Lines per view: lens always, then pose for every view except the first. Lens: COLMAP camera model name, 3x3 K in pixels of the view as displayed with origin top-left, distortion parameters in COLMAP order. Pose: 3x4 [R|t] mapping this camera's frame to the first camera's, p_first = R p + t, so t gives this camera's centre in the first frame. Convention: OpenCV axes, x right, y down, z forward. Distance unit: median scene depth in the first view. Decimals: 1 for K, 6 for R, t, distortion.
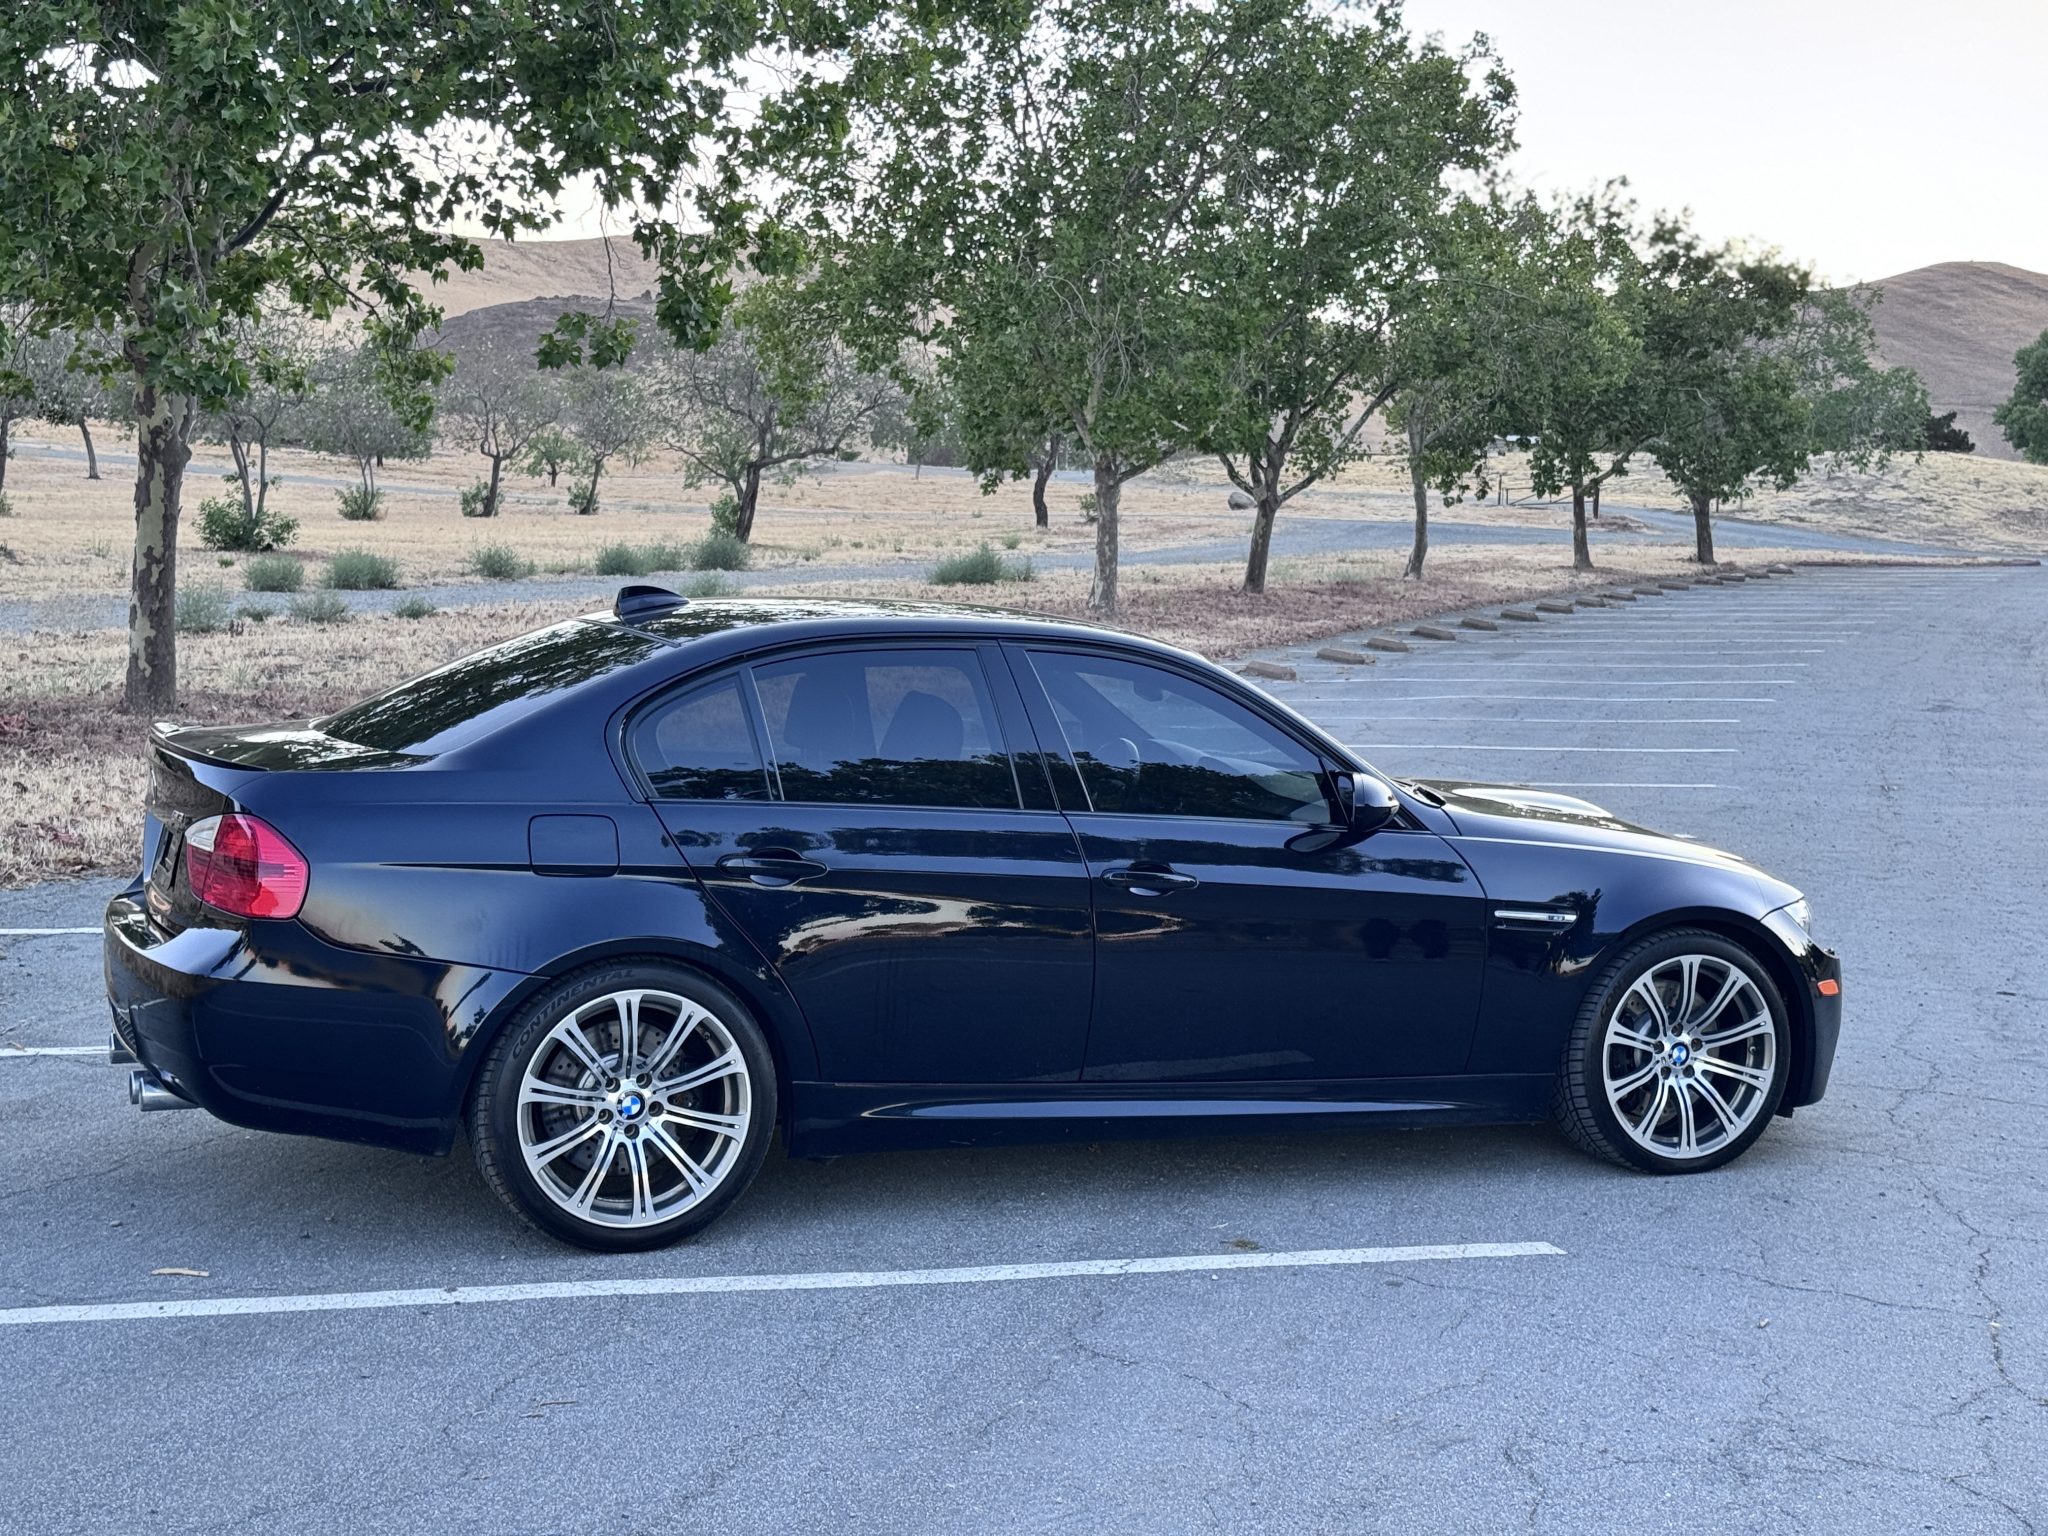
lens RADIAL K [[2811.7, 0, 1021.1], [0, 2811.7, 762.5], [0, 0, 1]] dist [0.189684, -0.360992]
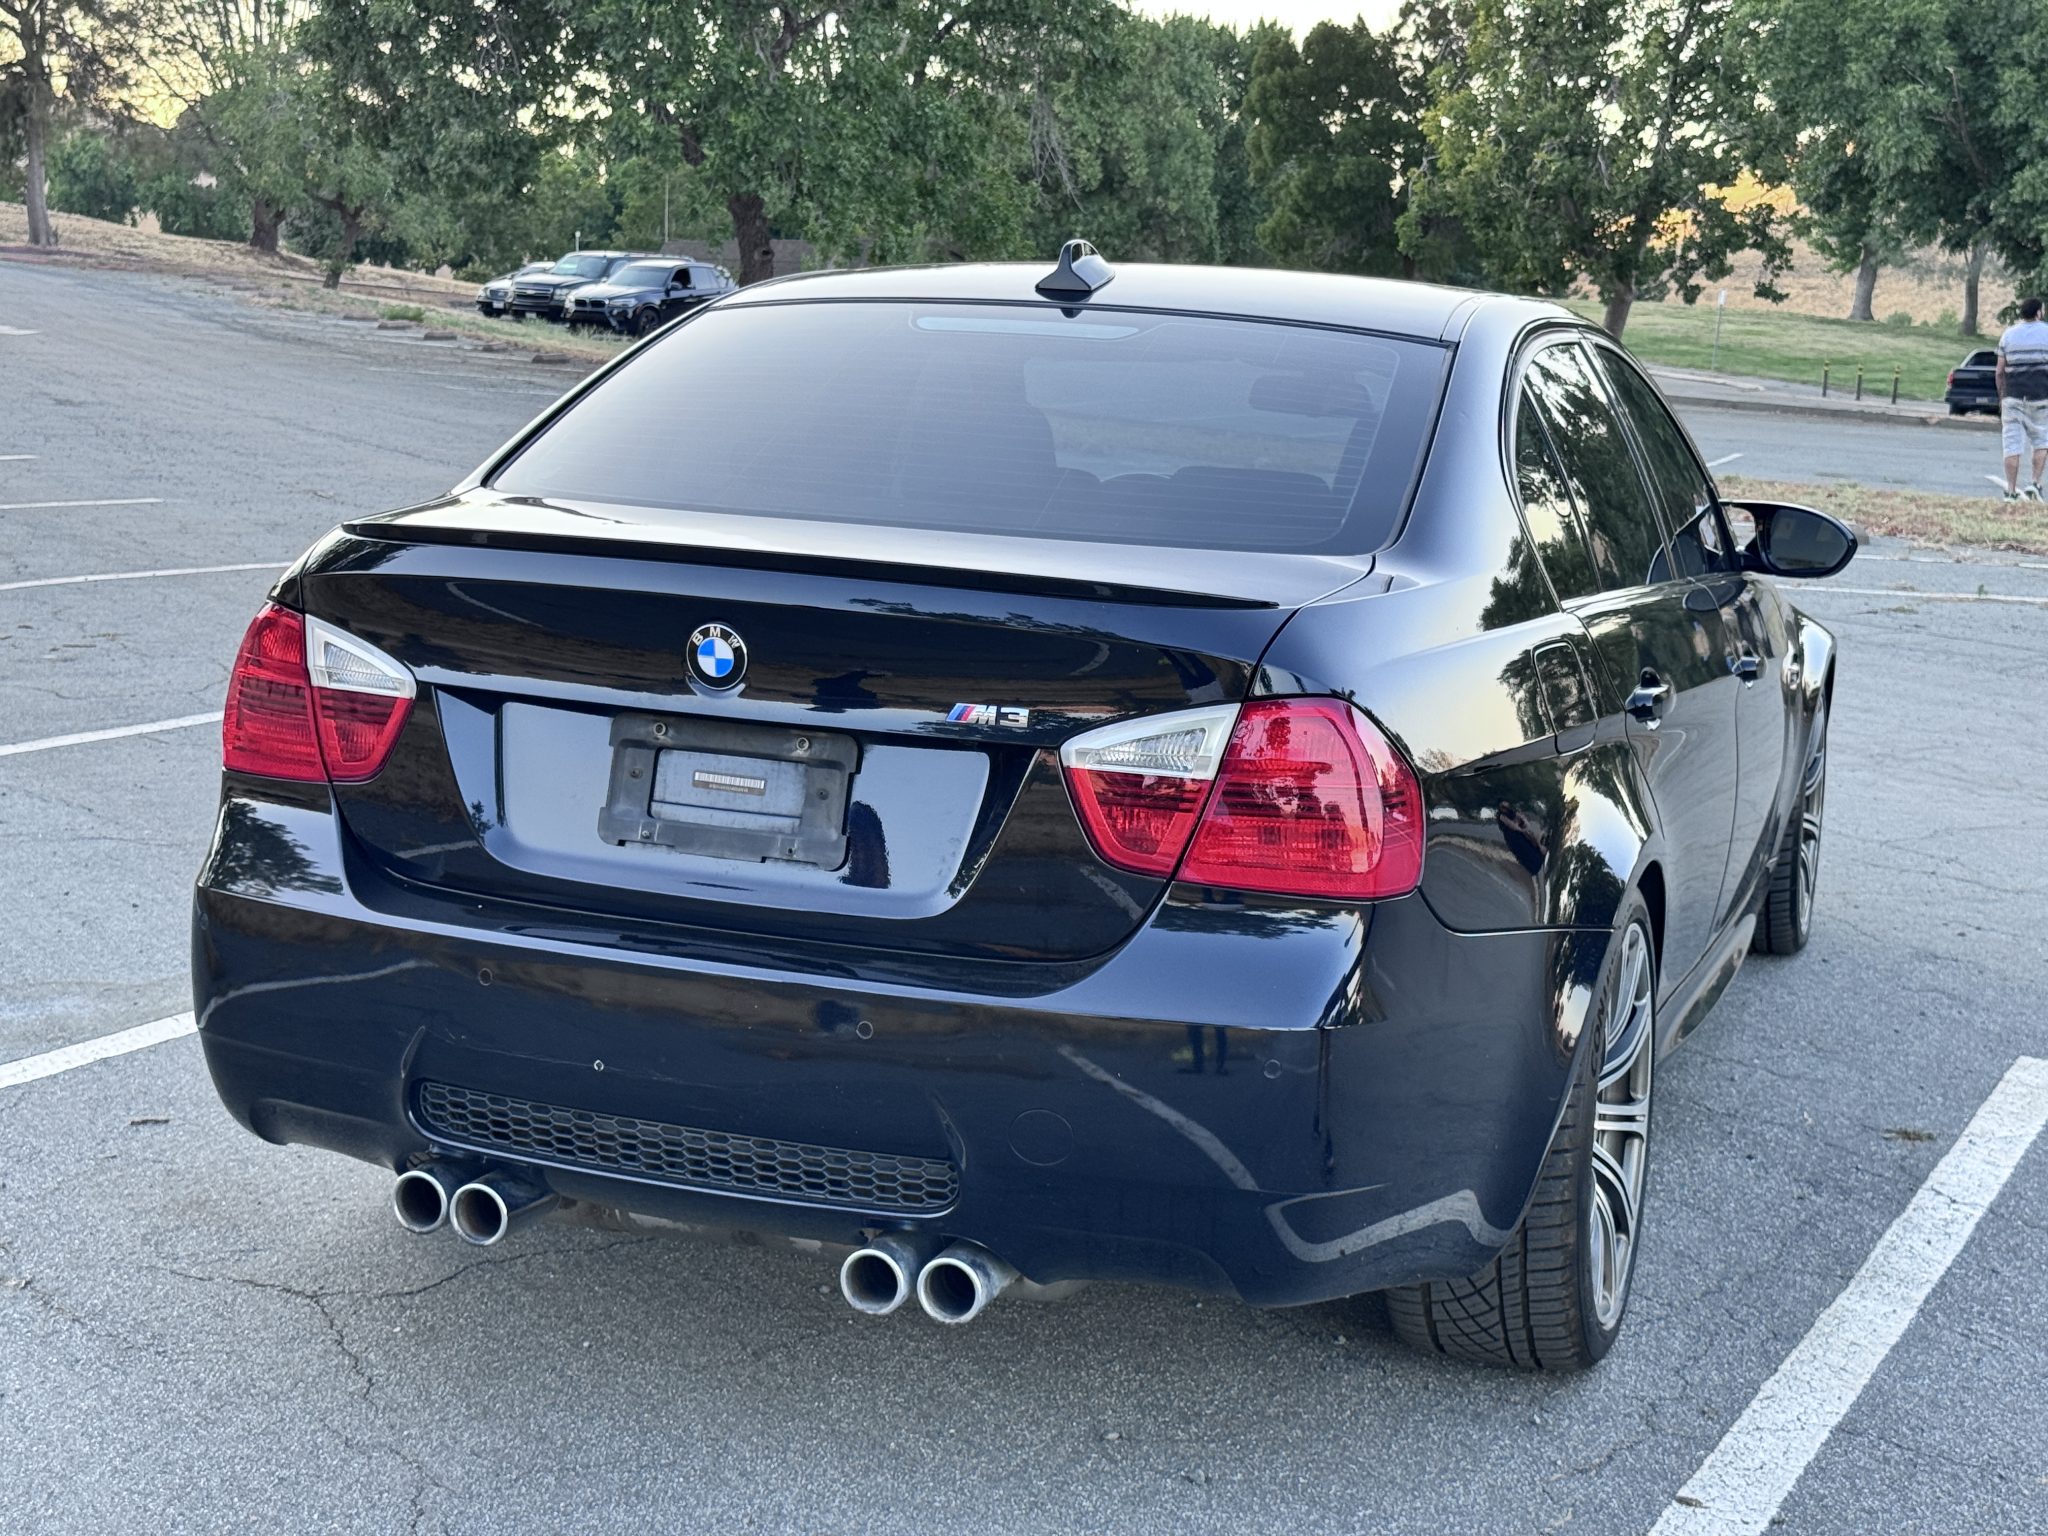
lens RADIAL K [[2826.4, 0, 1003.3], [0, 2826.4, 768.6], [0, 0, 1]] dist [0.189468, -0.360472]
pose [[0.690991, -0.115821, 0.713524, -0.550547], [0.036842, 0.991440, 0.125255, -0.027656], [-0.721924, -0.060262, 0.689343, 0.576907]]
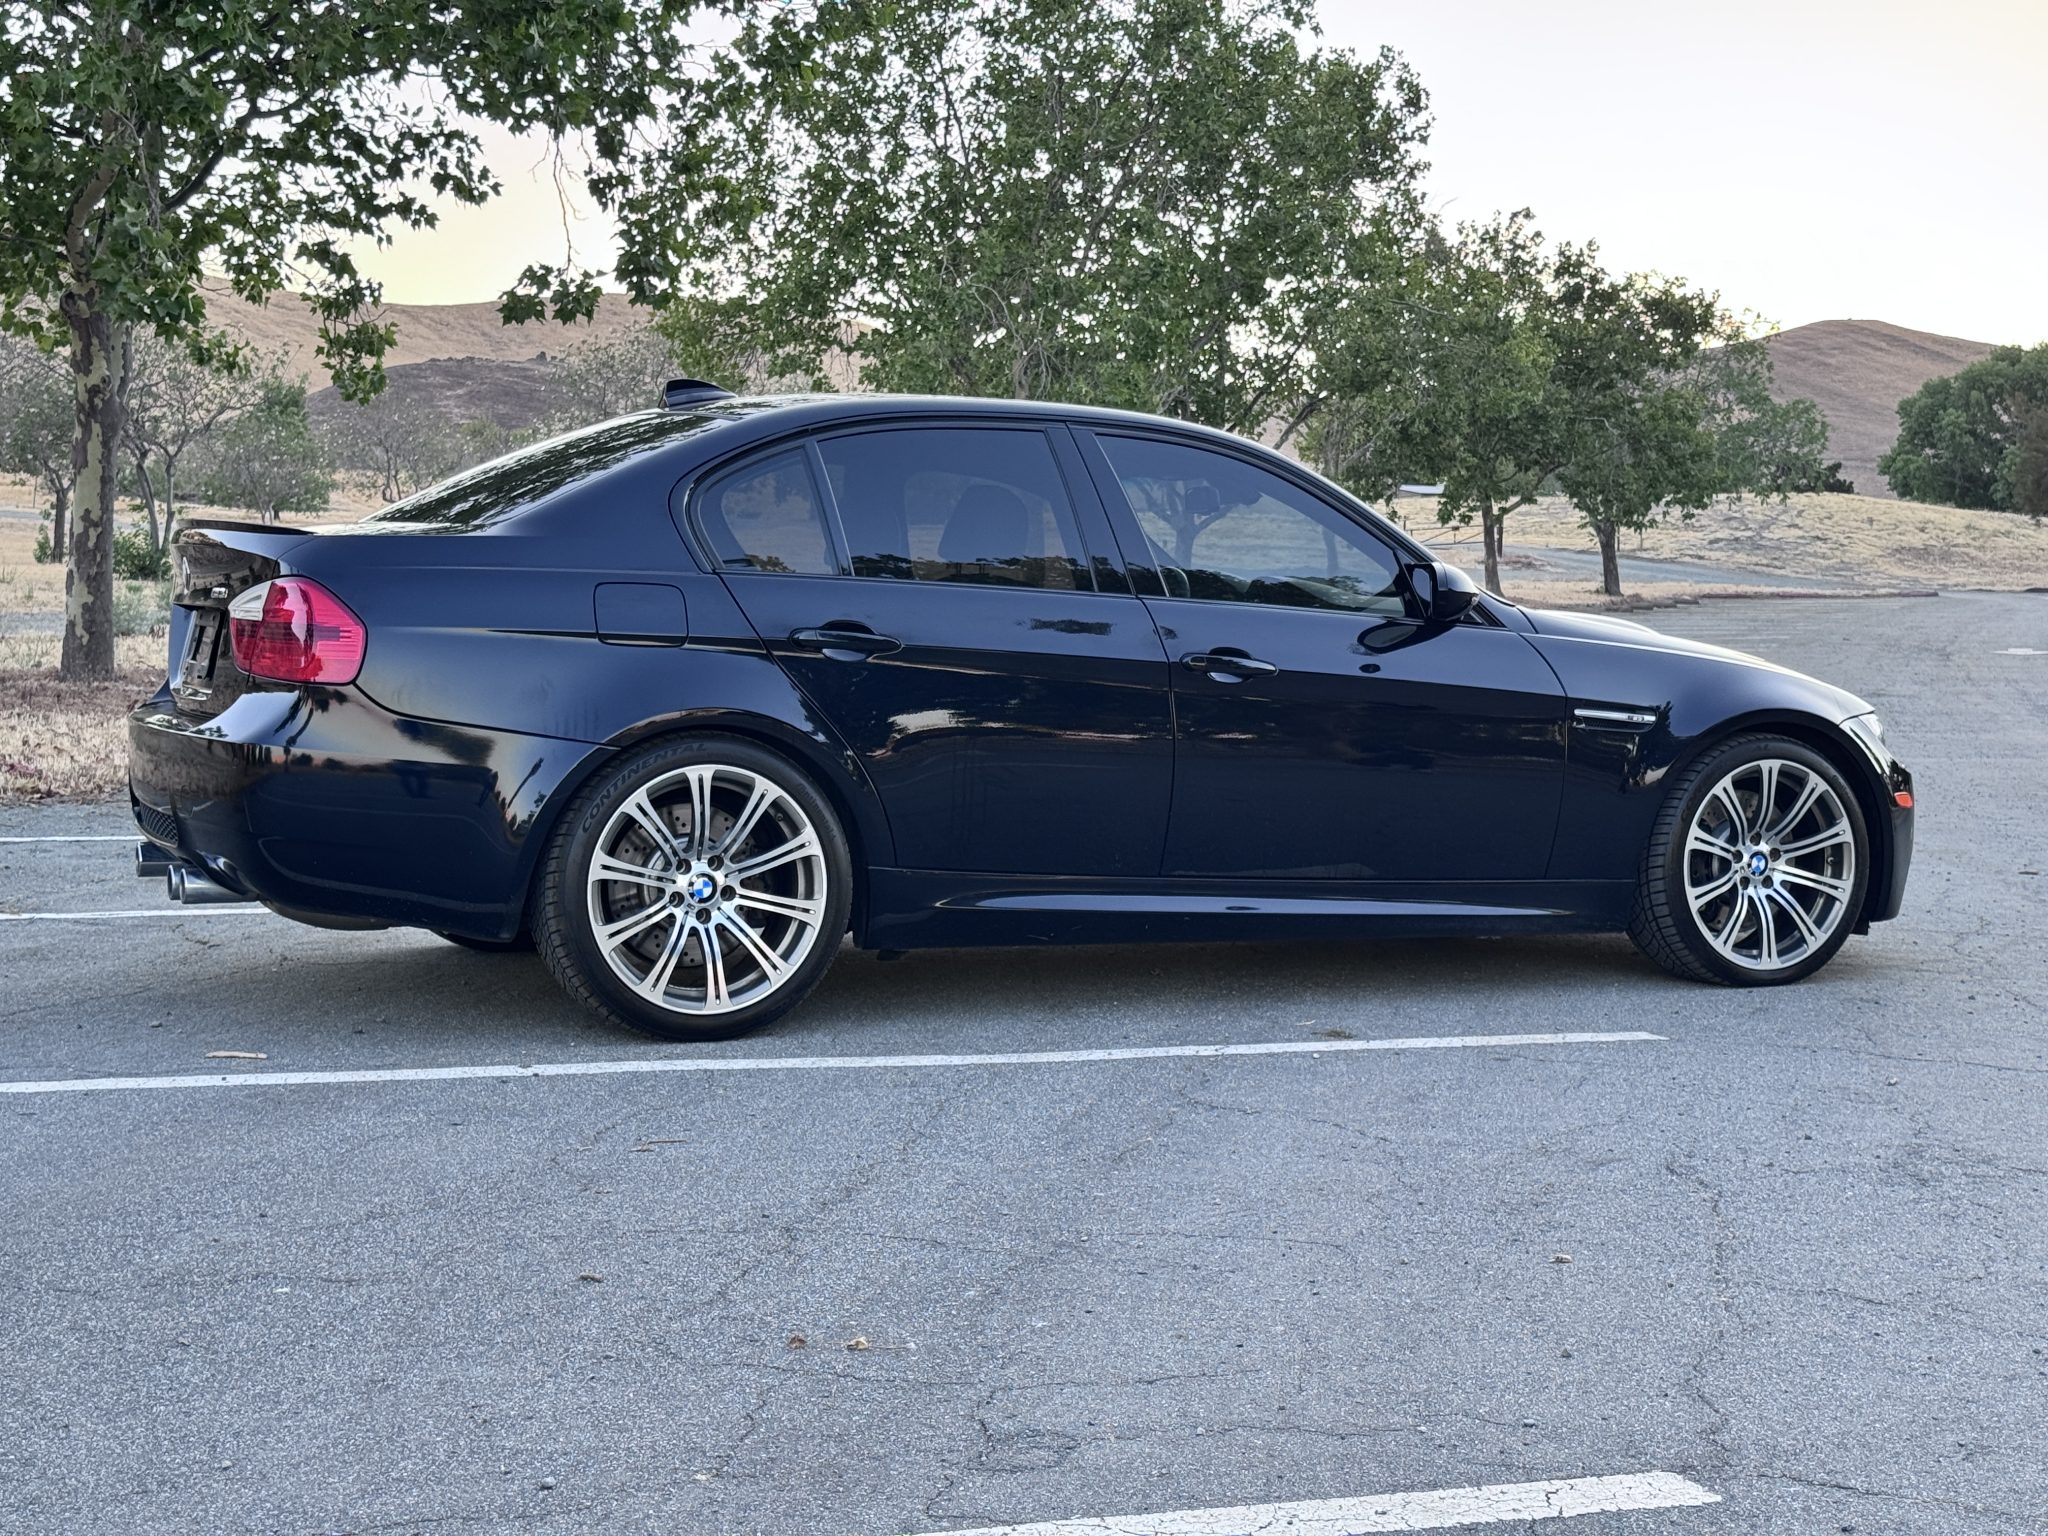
lens RADIAL K [[2817.0, 0, 1024.7], [0, 2817.0, 756.6], [0, 0, 1]] dist [0.179731, -0.311497]
pose [[0.999270, -0.011890, 0.036299, -0.053956], [0.012716, 0.999663, -0.022612, 0.084996], [-0.036018, 0.023057, 0.999085, 0.035493]]
